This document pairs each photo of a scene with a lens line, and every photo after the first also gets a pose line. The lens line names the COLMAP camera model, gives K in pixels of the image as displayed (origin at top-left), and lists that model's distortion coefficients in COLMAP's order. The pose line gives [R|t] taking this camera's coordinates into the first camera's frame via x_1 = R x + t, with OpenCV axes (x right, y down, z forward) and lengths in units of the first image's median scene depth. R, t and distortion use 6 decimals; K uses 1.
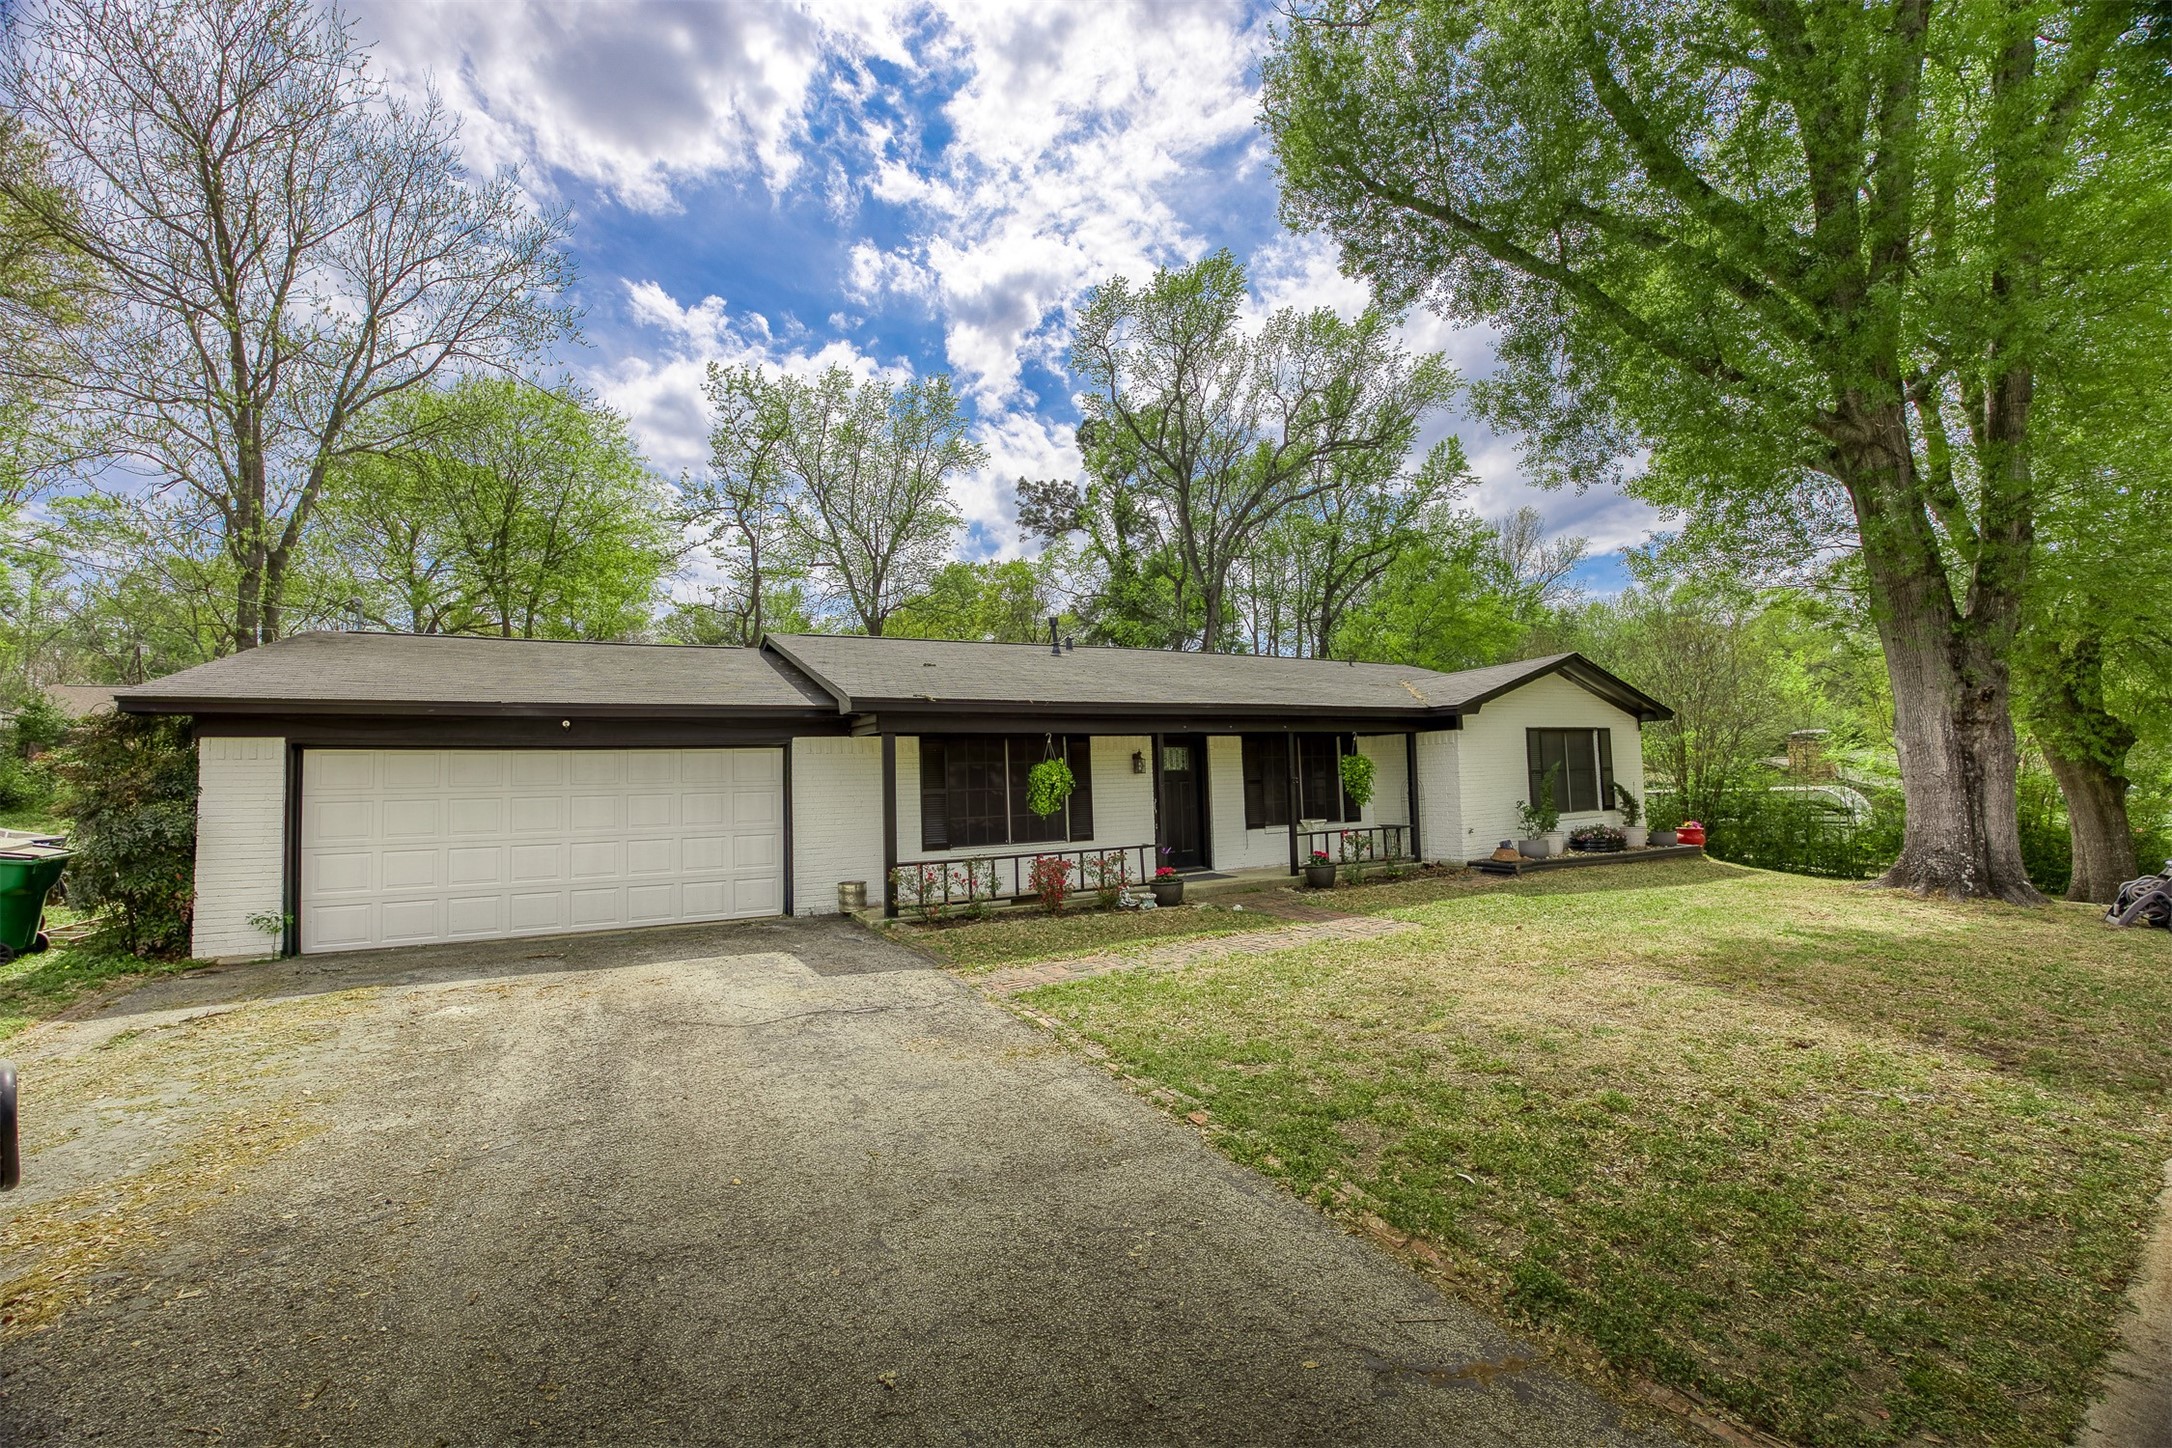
lens RADIAL K [[851.7, 0, 1089.1], [0, 851.7, 729.4], [0, 0, 1]] dist [-0.033675, 0.001620]
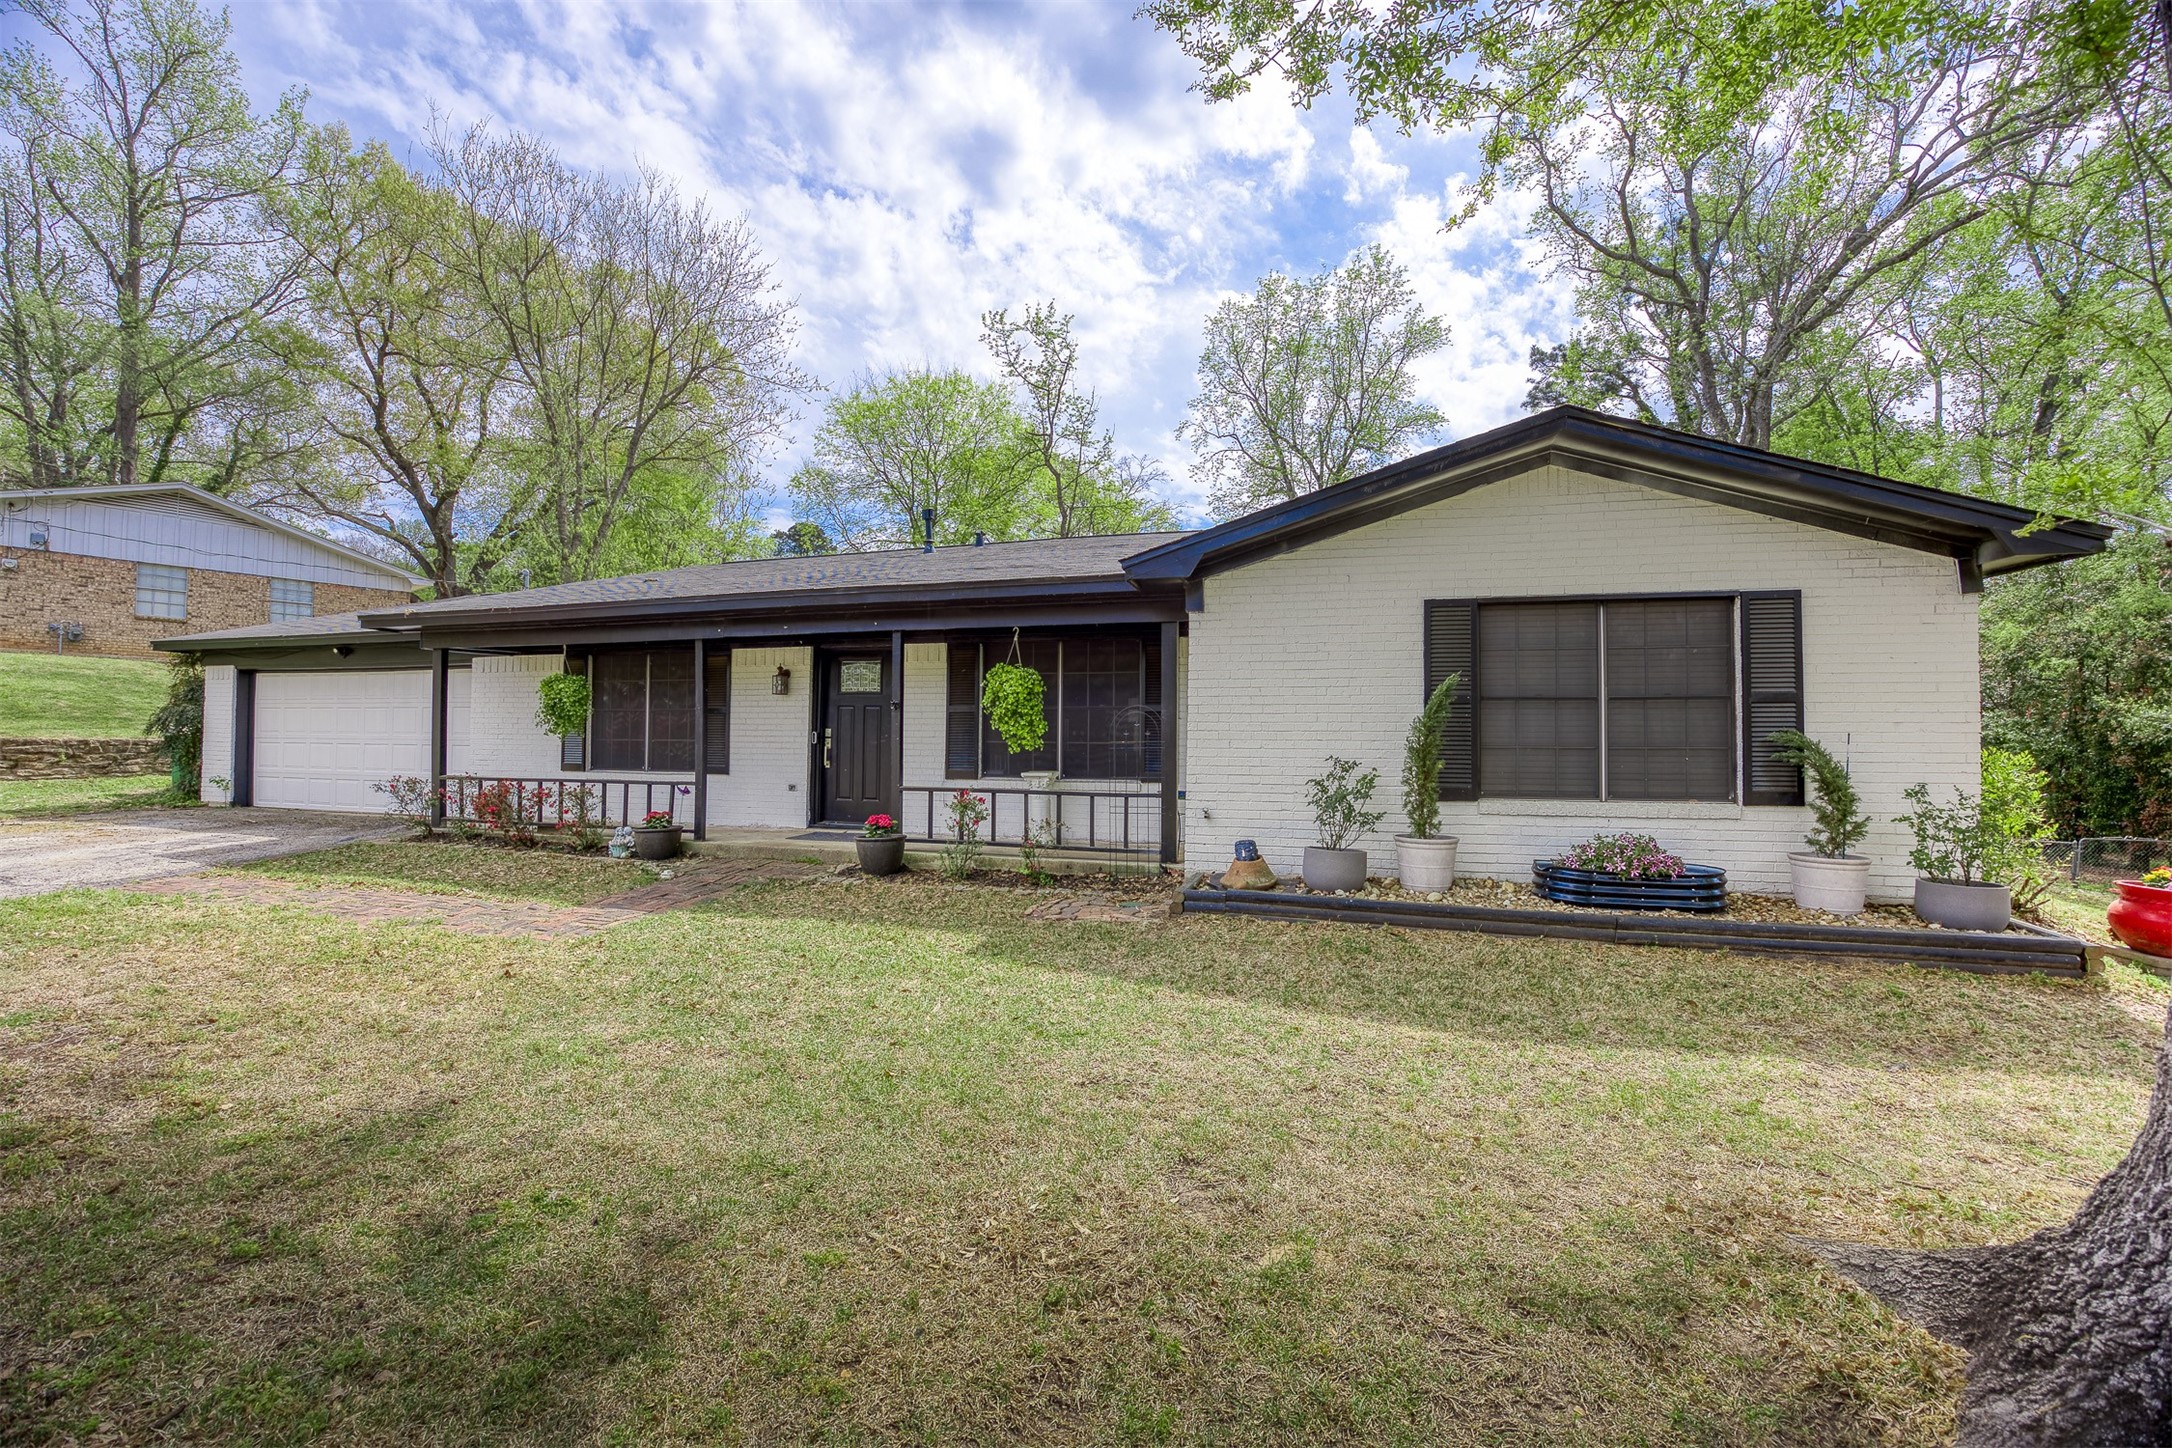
lens RADIAL K [[851.7, 0, 1086.1], [0, 851.7, 716.4], [0, 0, 1]] dist [-0.033675, 0.001620]
pose [[0.722899, 0.026417, -0.690449, 0.746739], [0.023711, 0.997732, 0.062999, 0.027457], [0.690547, -0.061913, 0.720633, 0.587969]]
